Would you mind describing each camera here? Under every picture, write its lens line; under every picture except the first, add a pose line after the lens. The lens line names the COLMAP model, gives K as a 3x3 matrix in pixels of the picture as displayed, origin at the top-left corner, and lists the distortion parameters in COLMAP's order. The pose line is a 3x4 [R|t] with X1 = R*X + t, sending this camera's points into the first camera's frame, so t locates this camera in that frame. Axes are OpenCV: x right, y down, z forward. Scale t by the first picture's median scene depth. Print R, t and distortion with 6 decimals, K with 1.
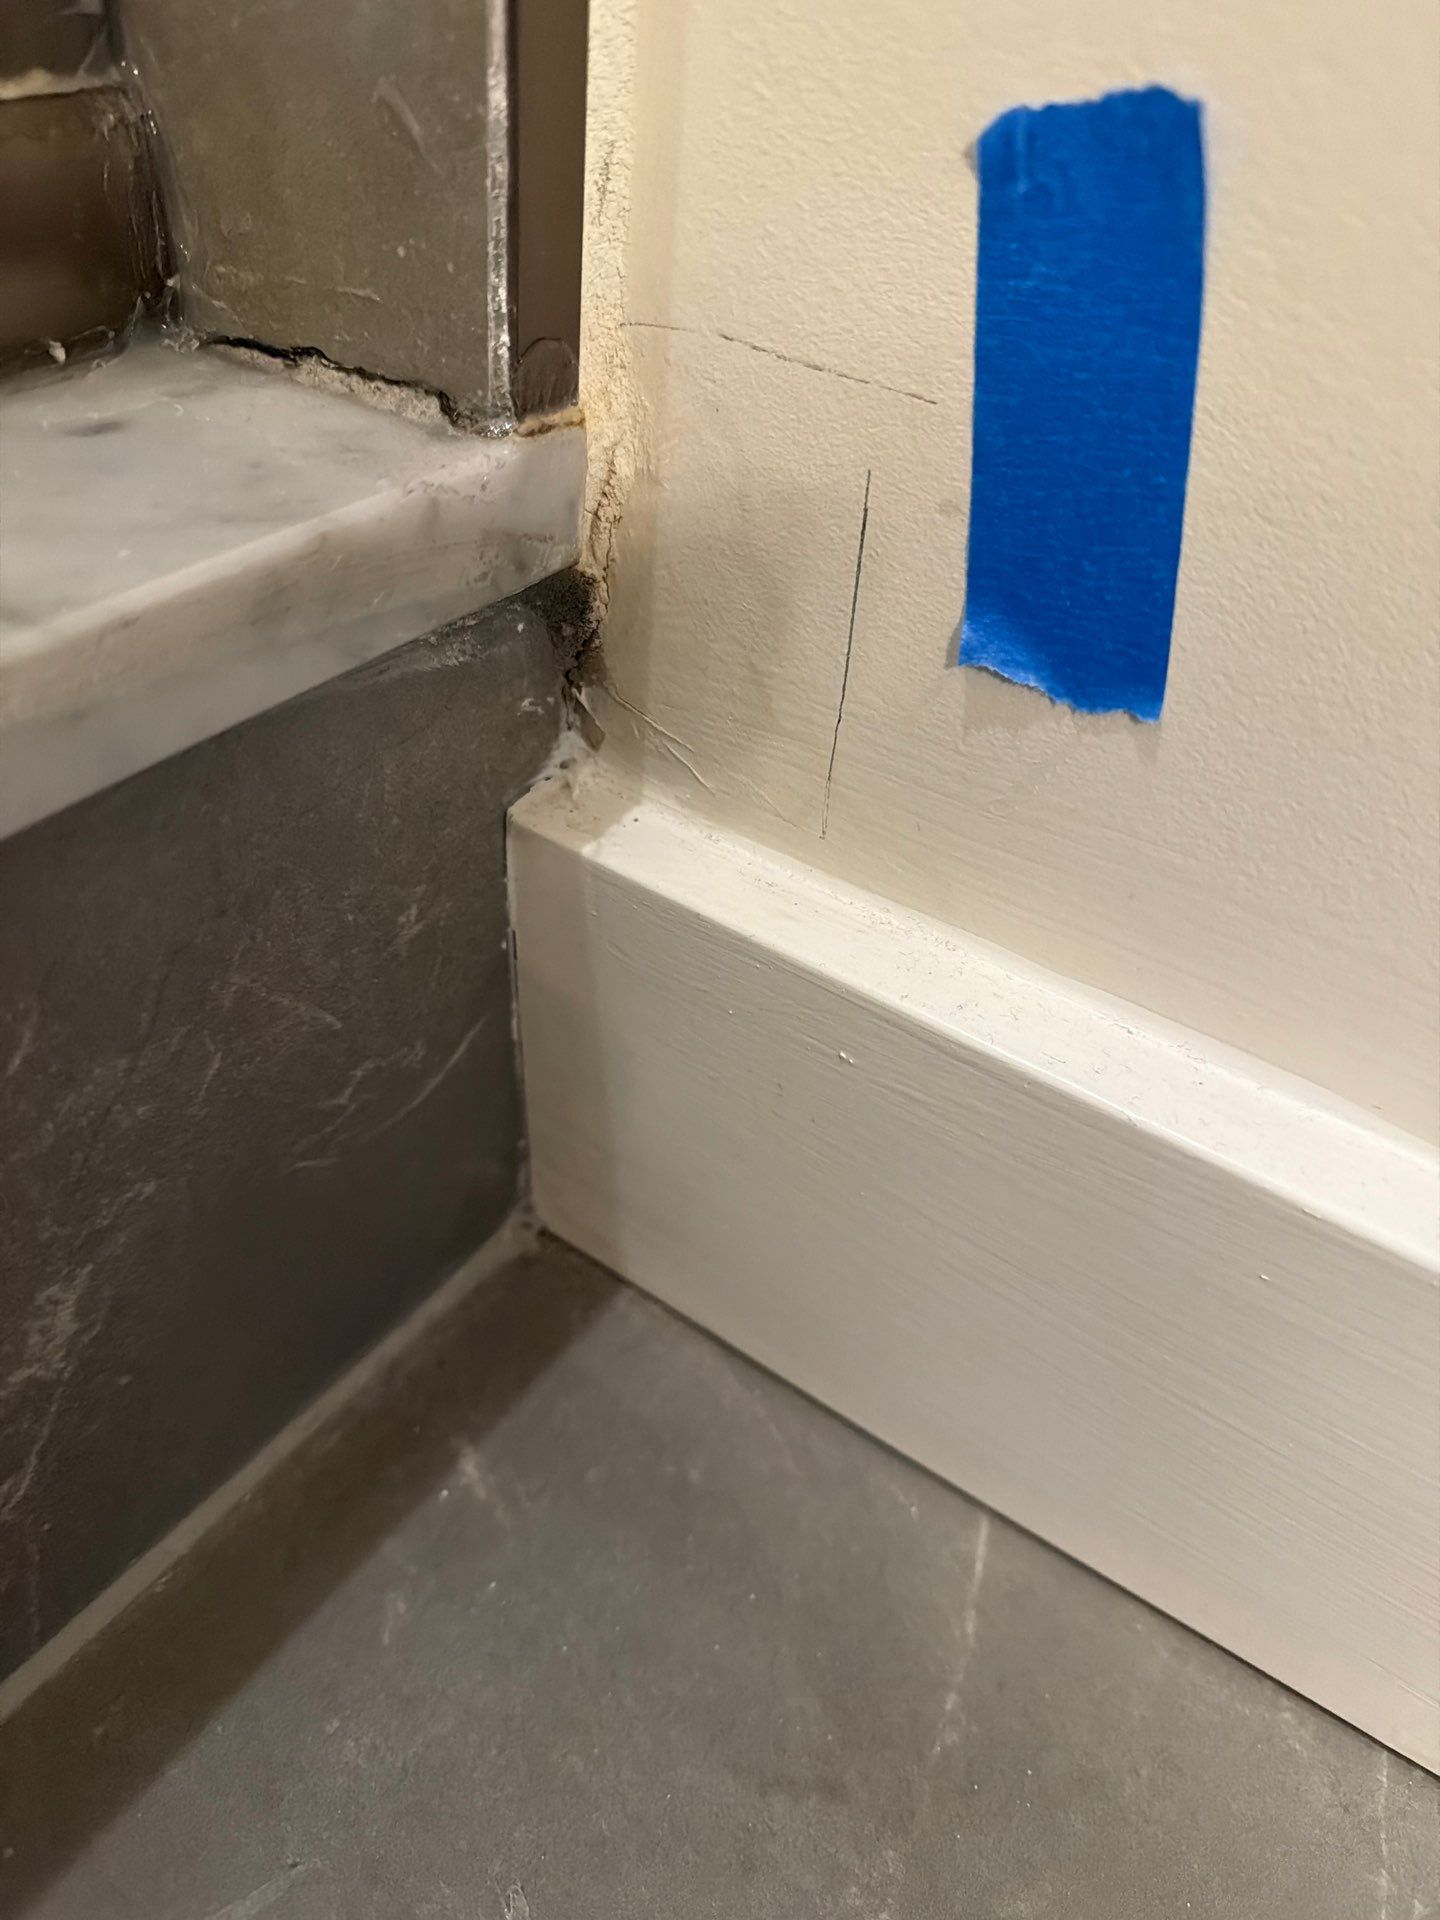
lens RADIAL K [[1427.8, 0, 721.4], [0, 1427.8, 994.1], [0, 0, 1]] dist [0.097516, -0.303236]
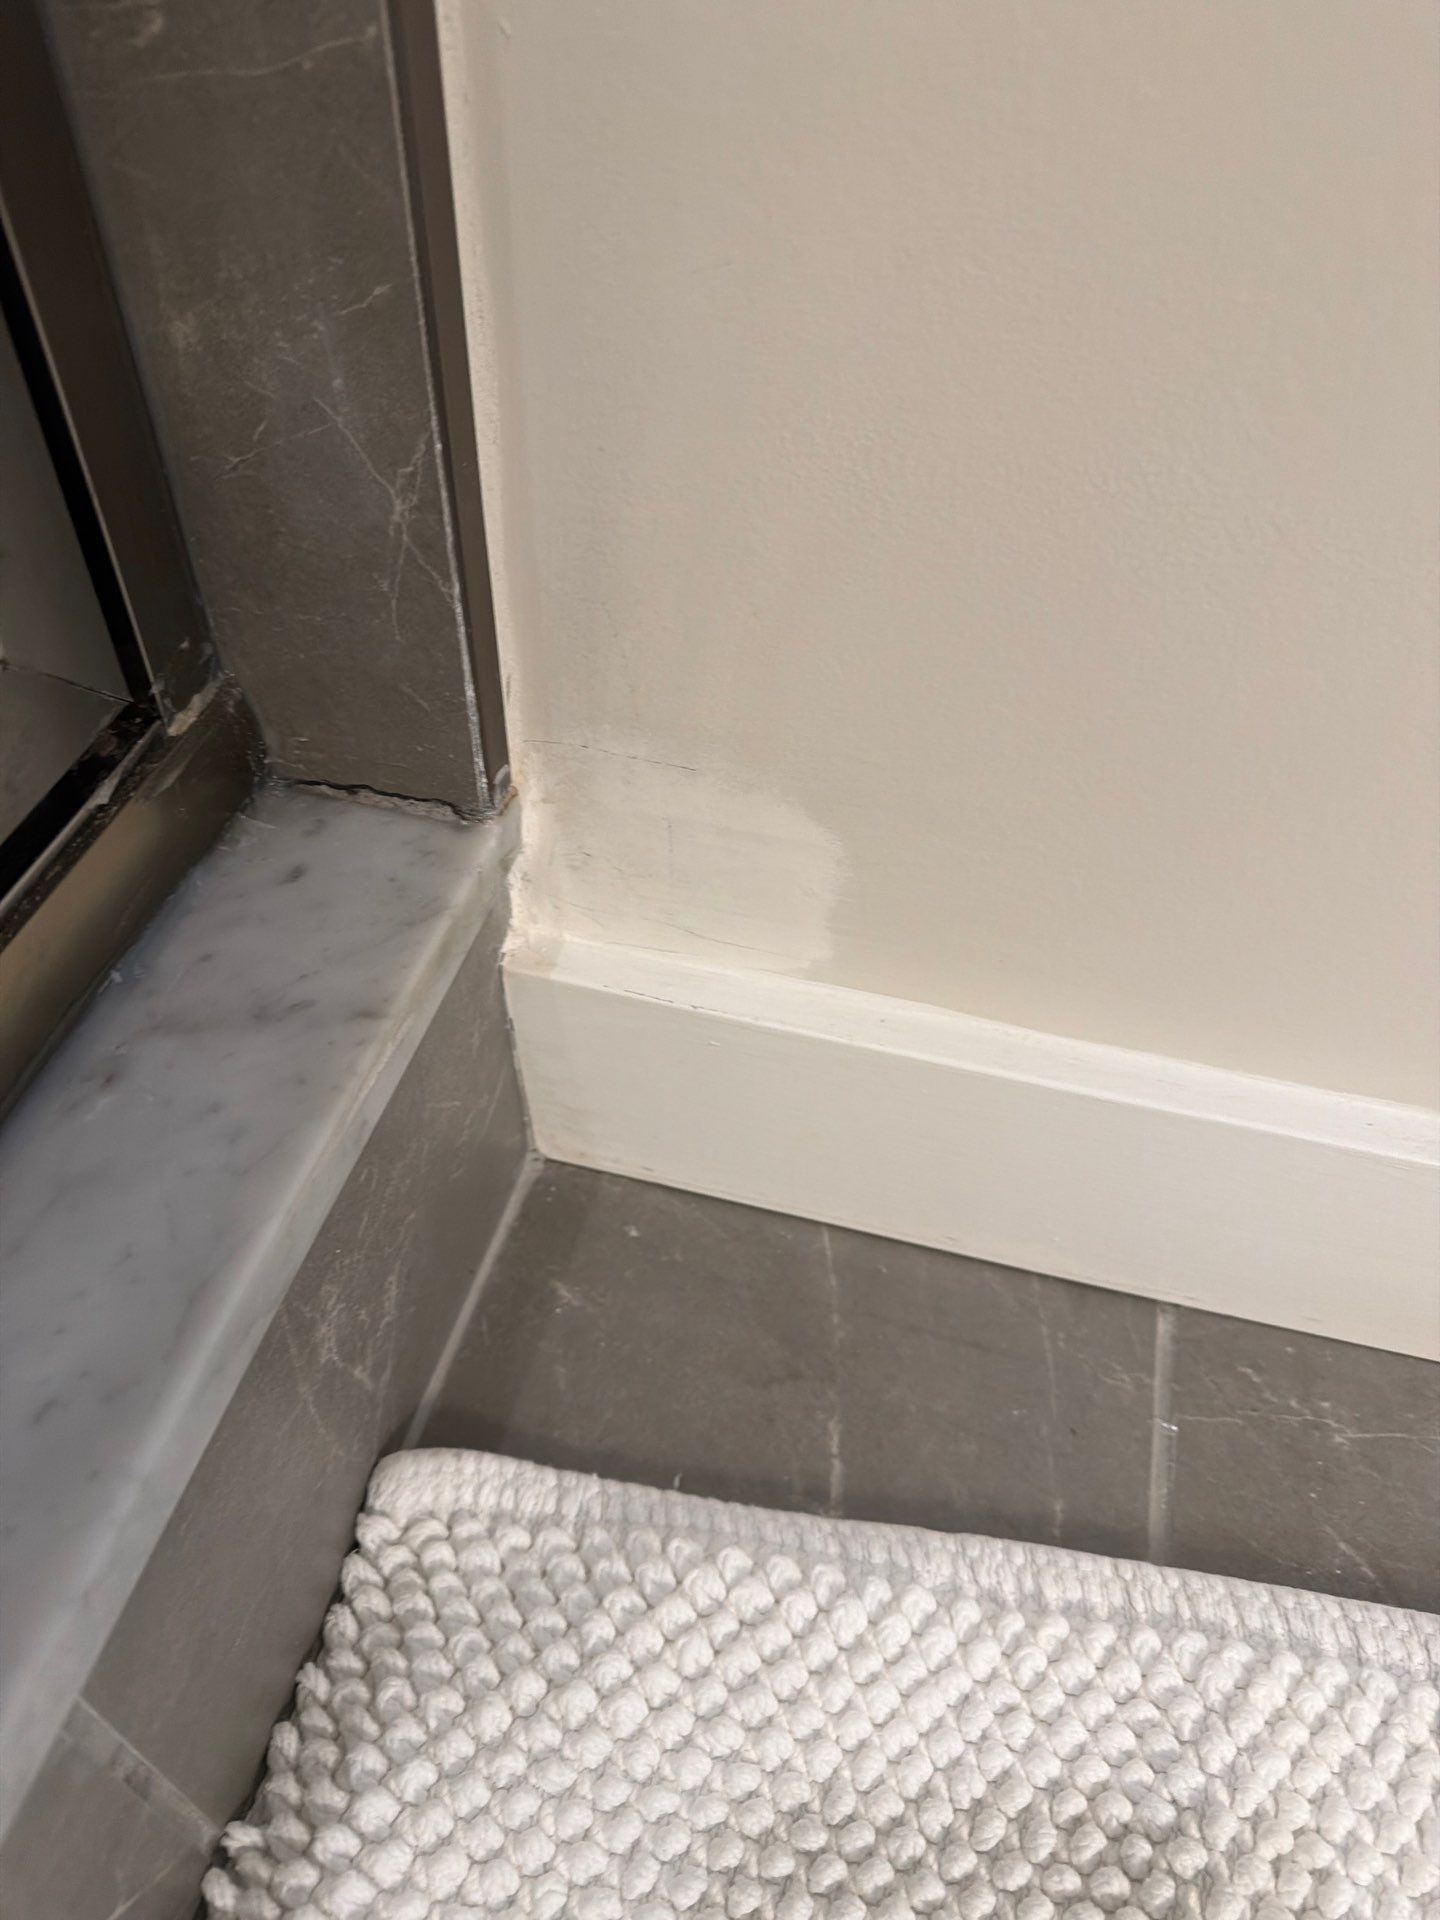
lens RADIAL K [[1427.8, 0, 721.4], [0, 1427.8, 994.1], [0, 0, 1]] dist [0.097516, -0.303236]
pose [[0.935779, -0.291081, 0.198969, -0.283228], [0.253259, 0.947527, 0.195068, -0.412755], [-0.245310, -0.132150, 0.960396, -0.926036]]
